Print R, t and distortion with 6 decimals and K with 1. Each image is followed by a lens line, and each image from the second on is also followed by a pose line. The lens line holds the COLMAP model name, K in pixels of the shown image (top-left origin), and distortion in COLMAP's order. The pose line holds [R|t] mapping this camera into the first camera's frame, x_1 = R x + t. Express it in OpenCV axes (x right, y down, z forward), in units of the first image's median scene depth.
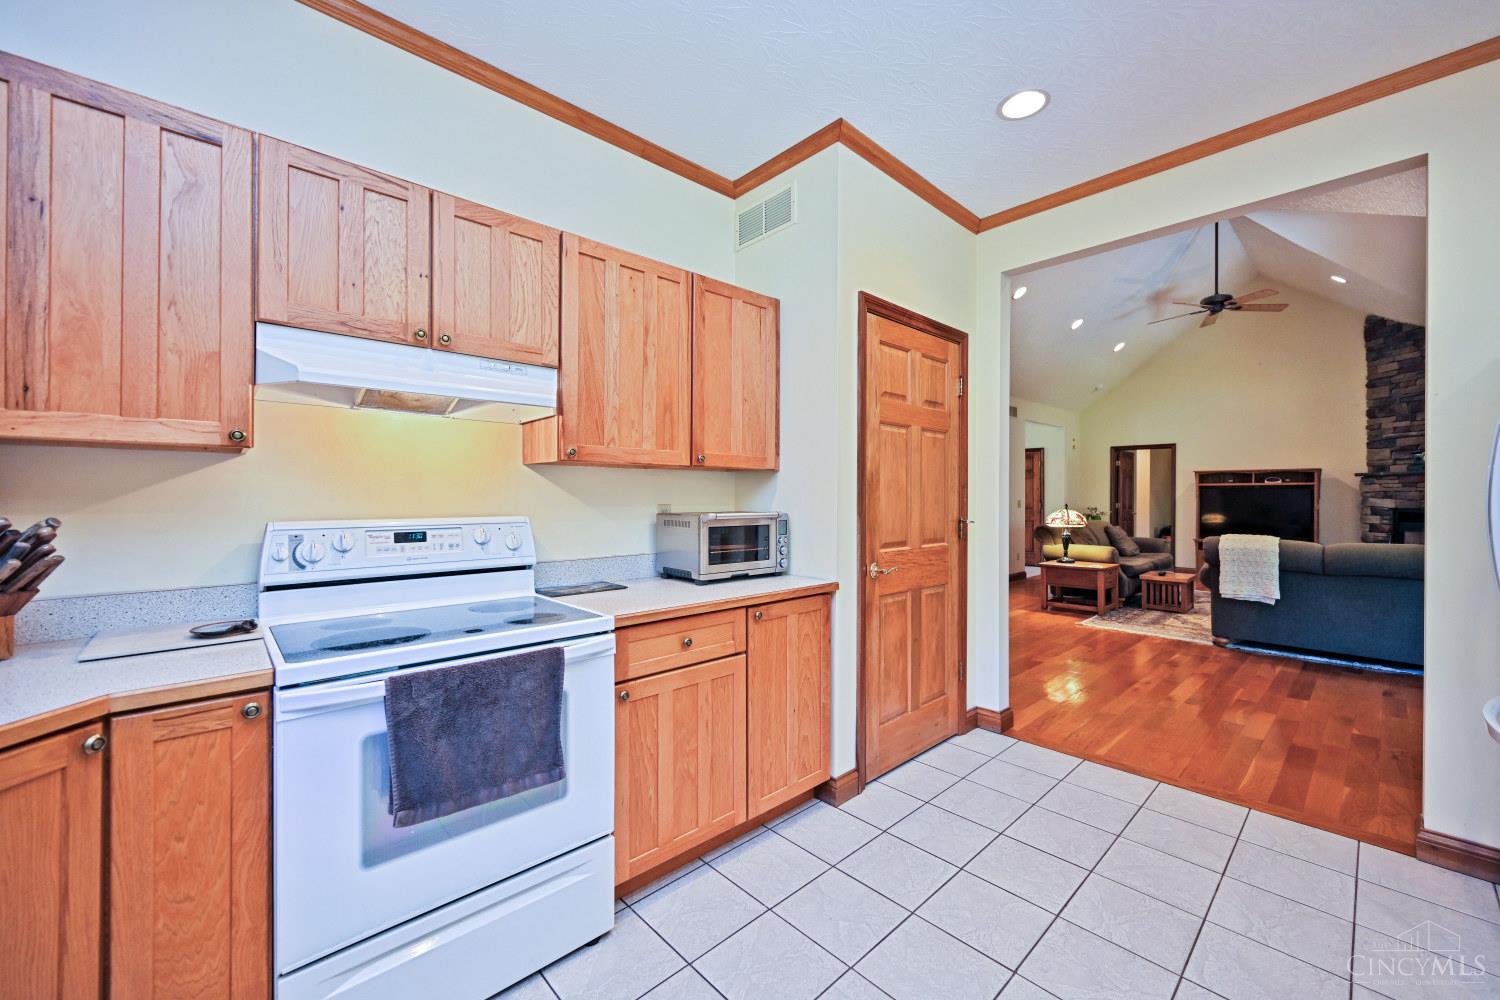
lens RADIAL K [[590.6, 0, 755.2], [0, 590.6, 494.9], [0, 0, 1]] dist [-0.000611, 0.000139]
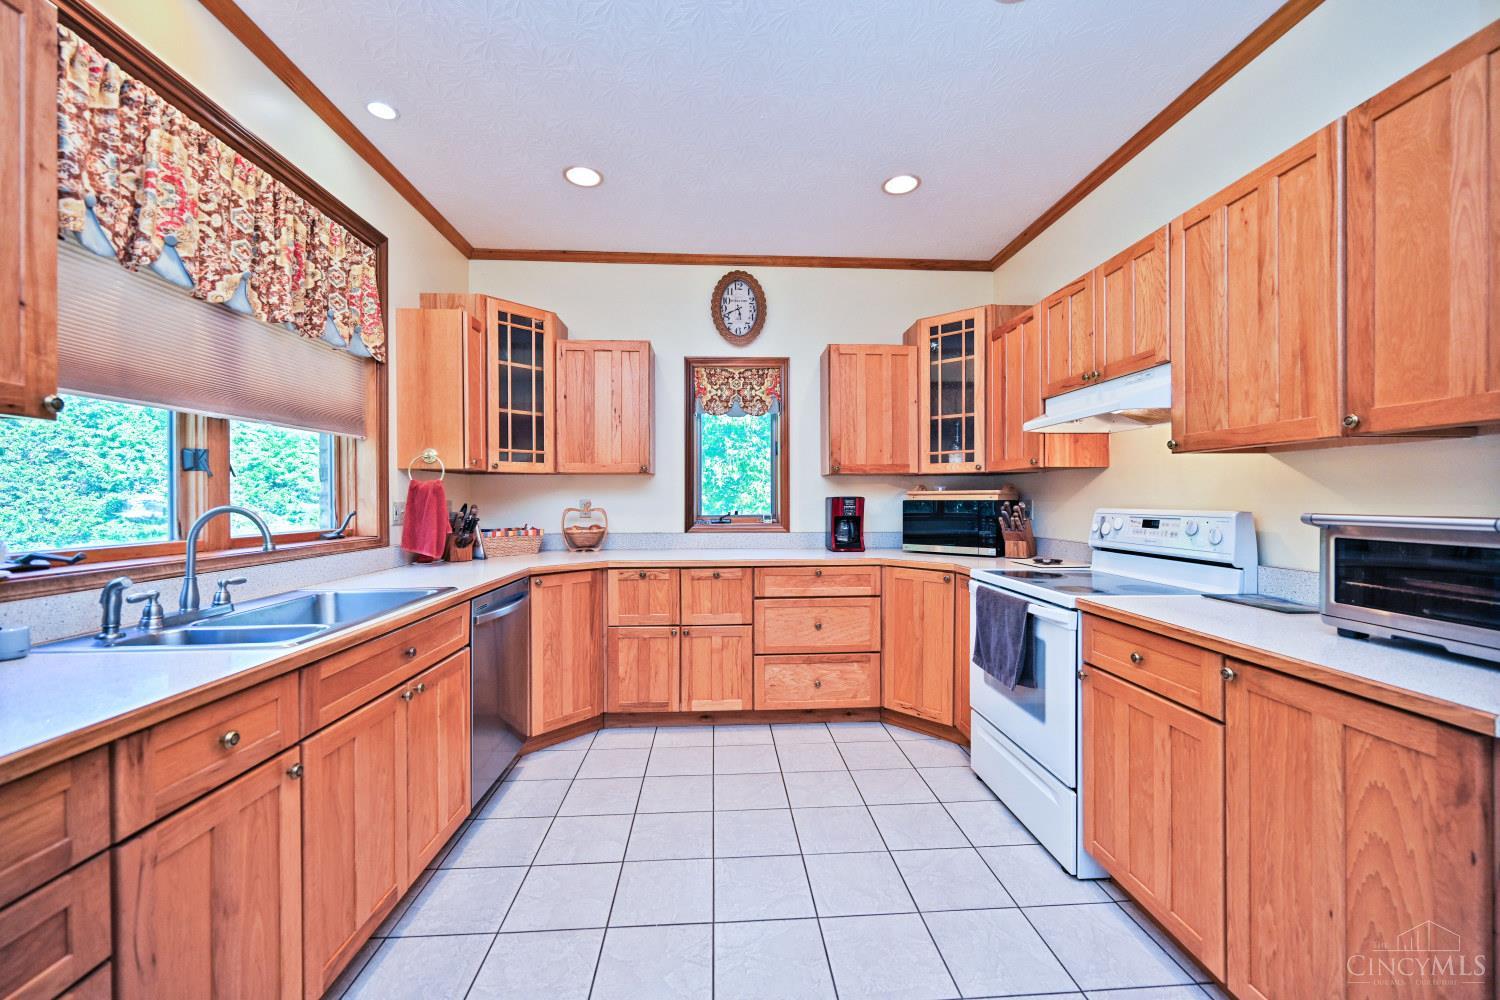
lens RADIAL K [[590.6, 0, 756.8], [0, 590.6, 499.8], [0, 0, 1]] dist [-0.000611, 0.000139]
pose [[-0.634678, -0.000417, -0.772776, 0.351586], [-0.001871, 0.999998, 0.000996, 0.007806], [0.772774, 0.002078, -0.634678, 0.437424]]
